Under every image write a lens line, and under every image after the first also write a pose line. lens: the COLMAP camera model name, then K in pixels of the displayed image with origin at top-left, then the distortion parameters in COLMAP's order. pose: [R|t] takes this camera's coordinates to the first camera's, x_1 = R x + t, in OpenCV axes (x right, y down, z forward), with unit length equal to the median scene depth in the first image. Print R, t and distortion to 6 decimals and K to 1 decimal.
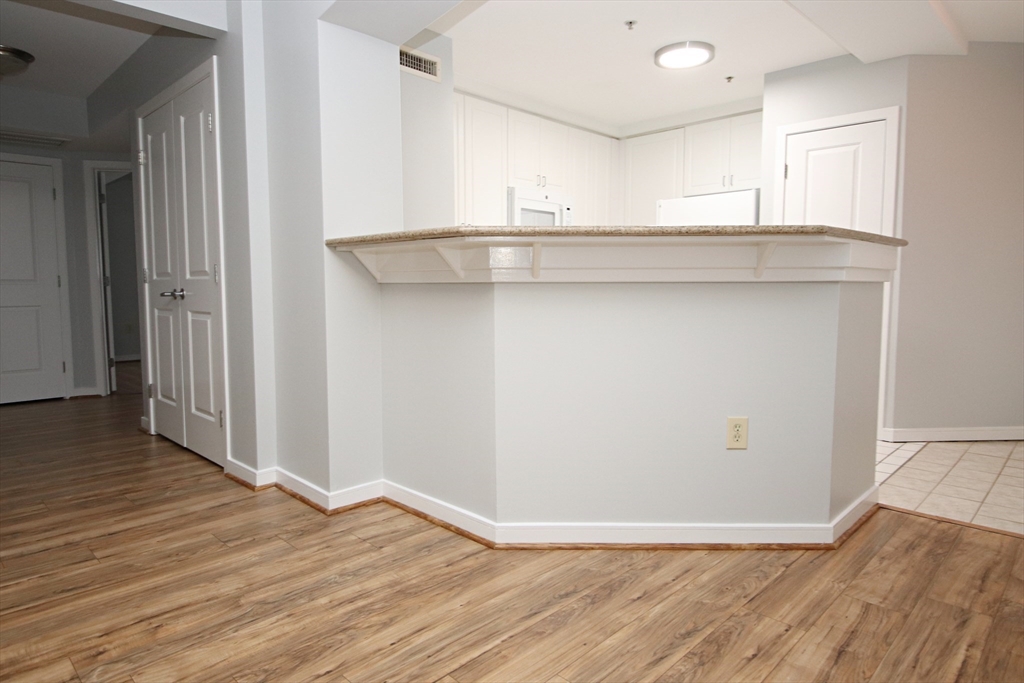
lens RADIAL K [[611.4, 0, 501.6], [0, 611.4, 327.9], [0, 0, 1]] dist [-0.002870, -0.002431]
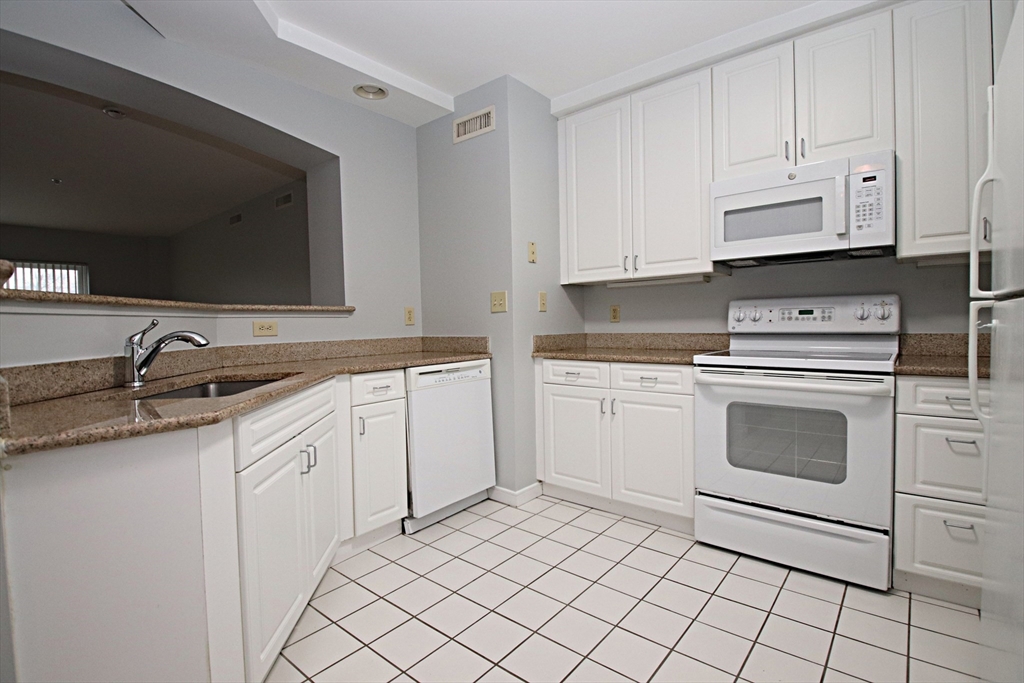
lens RADIAL K [[477.1, 0, 508.7], [0, 477.1, 331.4], [0, 0, 1]] dist [0.029333, -0.032491]
pose [[0.076364, 0.018544, -0.996908, 0.086195], [-0.048525, 0.998711, 0.014861, -0.011813], [0.995899, 0.047240, 0.077165, 0.126157]]
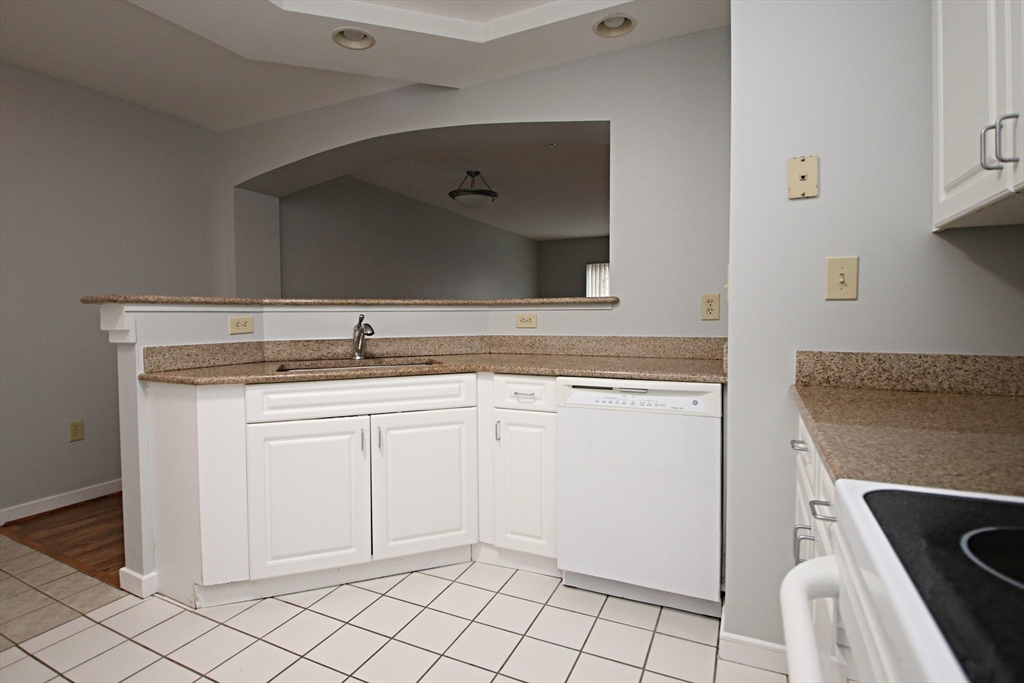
lens RADIAL K [[486.3, 0, 501.1], [0, 486.3, 330.9], [0, 0, 1]] dist [0.008906, -0.016029]
pose [[-0.942050, 0.019562, -0.334903, 0.031135], [-0.014340, 0.995038, 0.098457, -0.016129], [0.335167, 0.097553, -0.937095, 0.175412]]
